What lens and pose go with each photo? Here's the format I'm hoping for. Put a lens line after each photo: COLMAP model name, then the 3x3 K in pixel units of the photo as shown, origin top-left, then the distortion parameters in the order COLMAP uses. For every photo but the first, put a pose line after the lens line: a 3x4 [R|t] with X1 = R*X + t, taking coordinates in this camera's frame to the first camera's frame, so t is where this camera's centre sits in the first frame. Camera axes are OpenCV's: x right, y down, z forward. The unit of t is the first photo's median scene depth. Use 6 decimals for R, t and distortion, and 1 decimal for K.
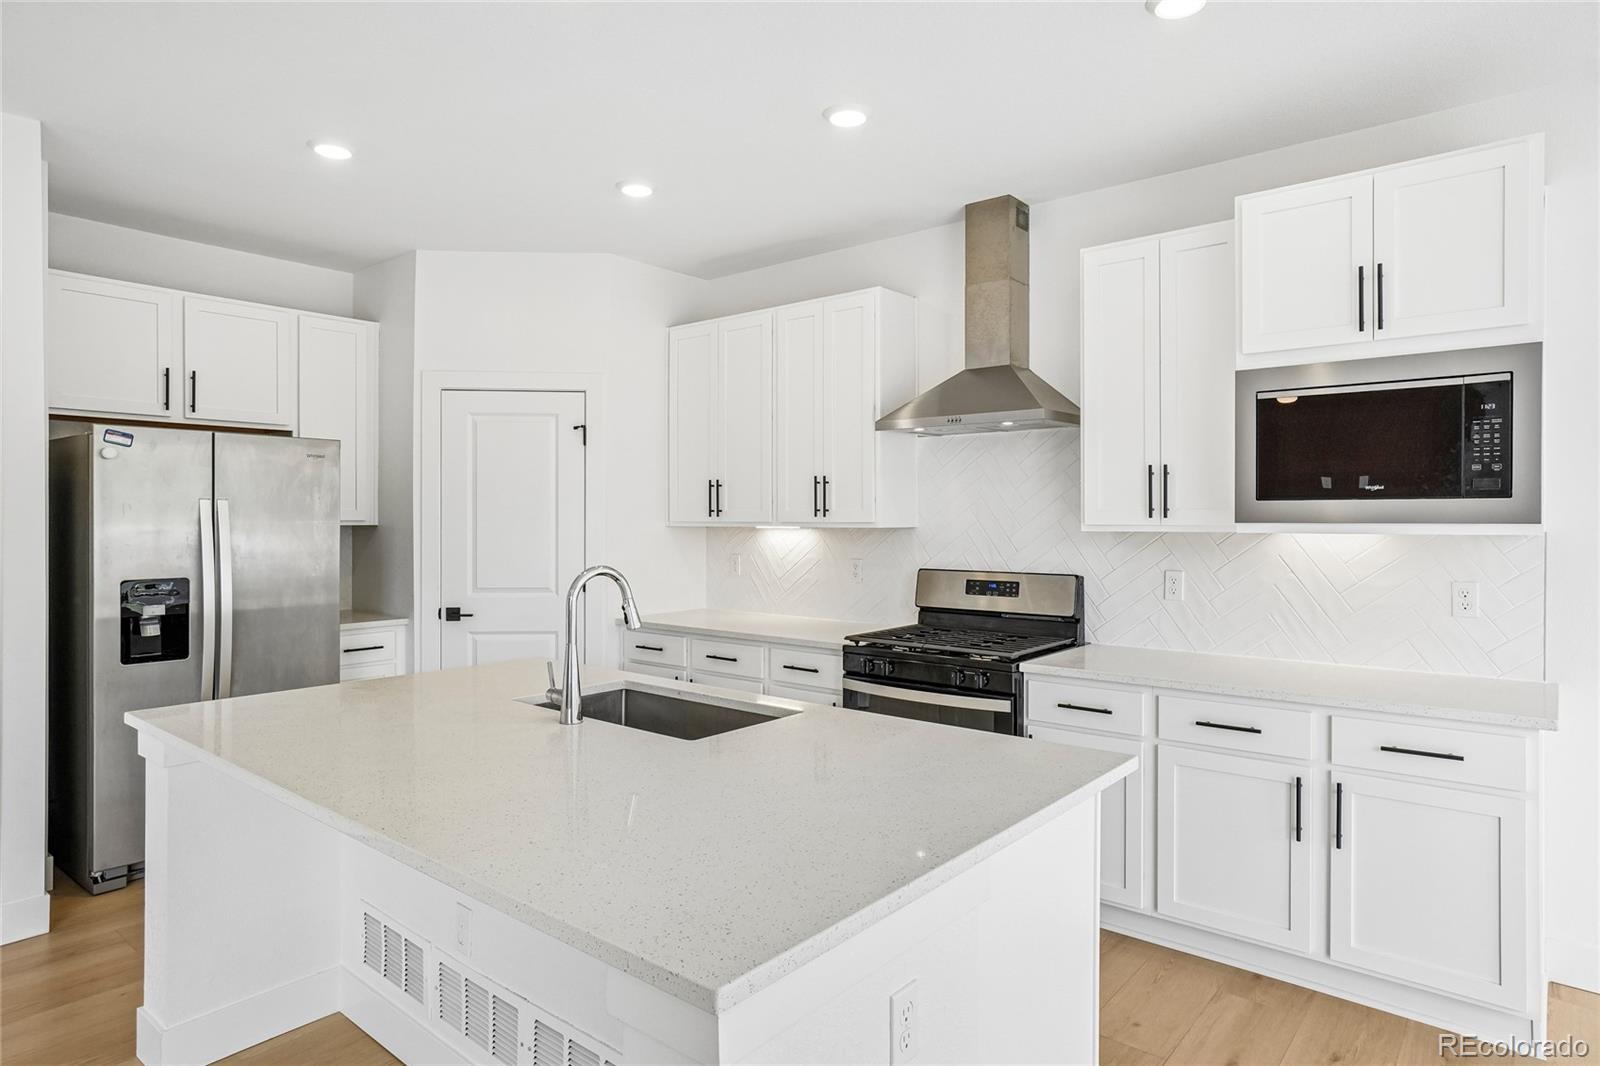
lens RADIAL K [[907.1, 0, 800.0], [0, 907.1, 533.0], [0, 0, 1]] dist [-0.022795, -0.000131]
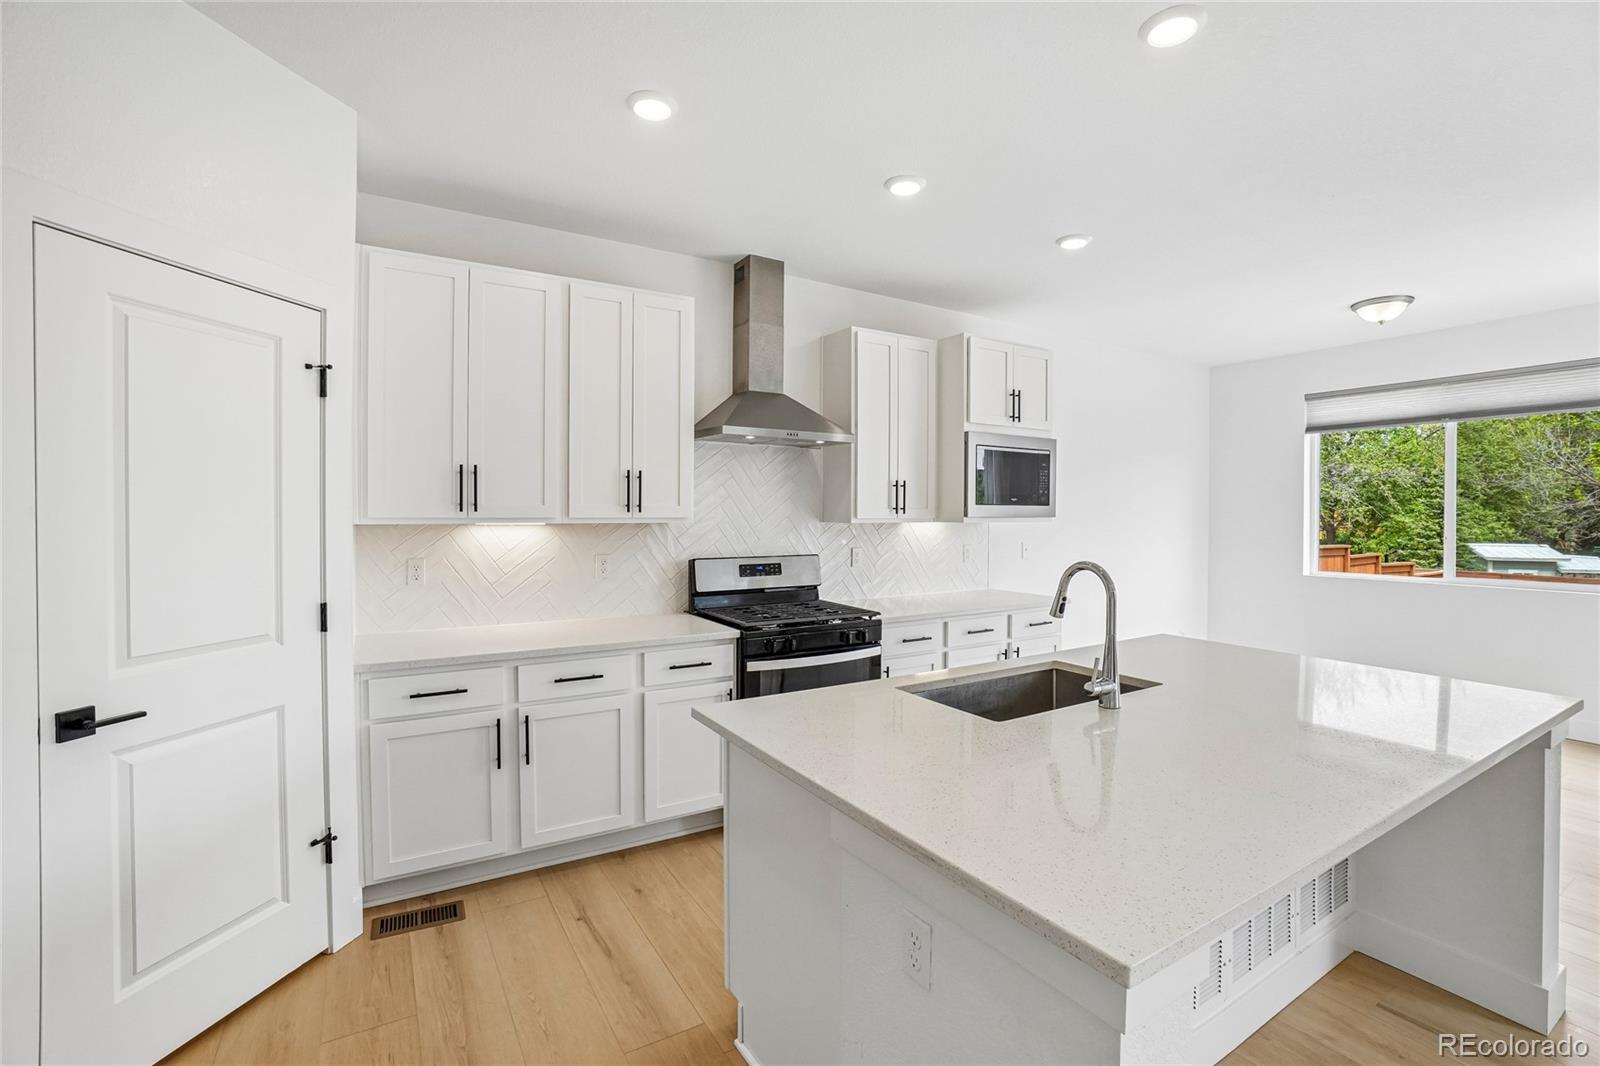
lens RADIAL K [[715.8, 0, 794.7], [0, 715.8, 525.2], [0, 0, 1]] dist [-0.060825, 0.021329]
pose [[0.320414, -0.017255, 0.947120, -0.704419], [0.010778, 0.999836, 0.014569, -0.014483], [-0.947216, 0.005539, 0.320548, 0.642402]]
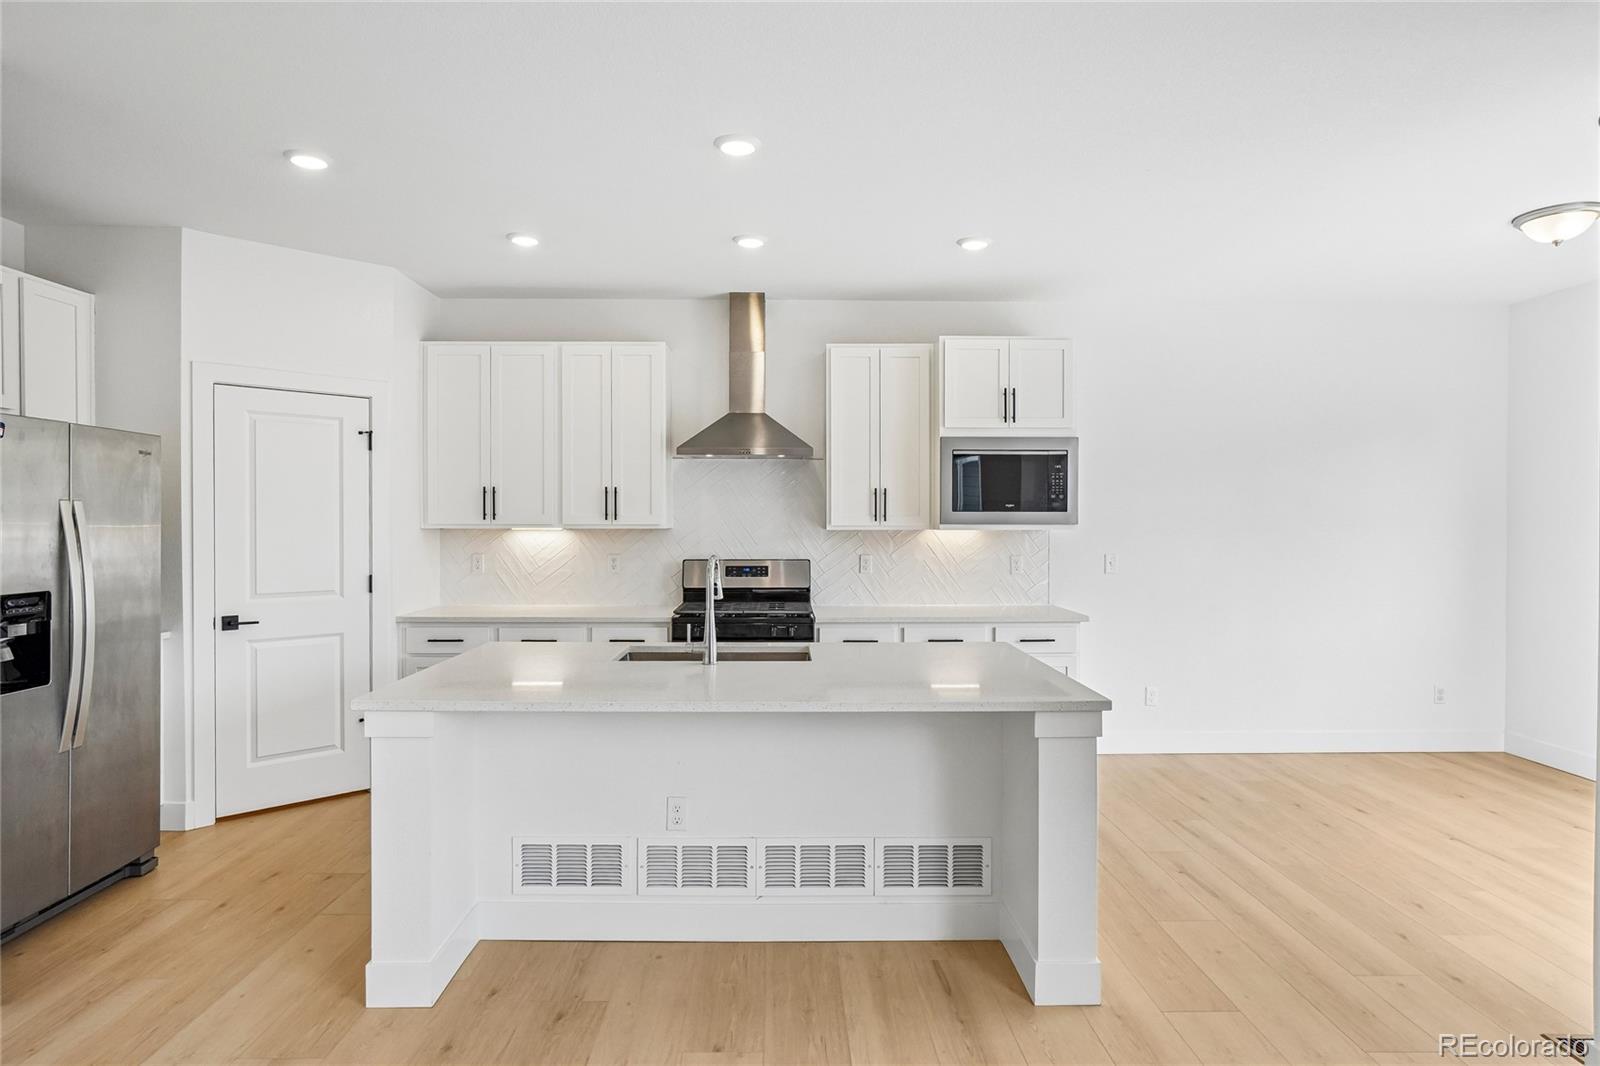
lens RADIAL K [[937.9, 0, 784.3], [0, 937.9, 538.5], [0, 0, 1]] dist [-0.009334, -0.001371]
pose [[0.764387, -0.012440, 0.644637, -0.674350], [0.009377, 0.999923, 0.008178, -0.001016], [-0.644689, -0.000206, 0.764445, -0.139333]]
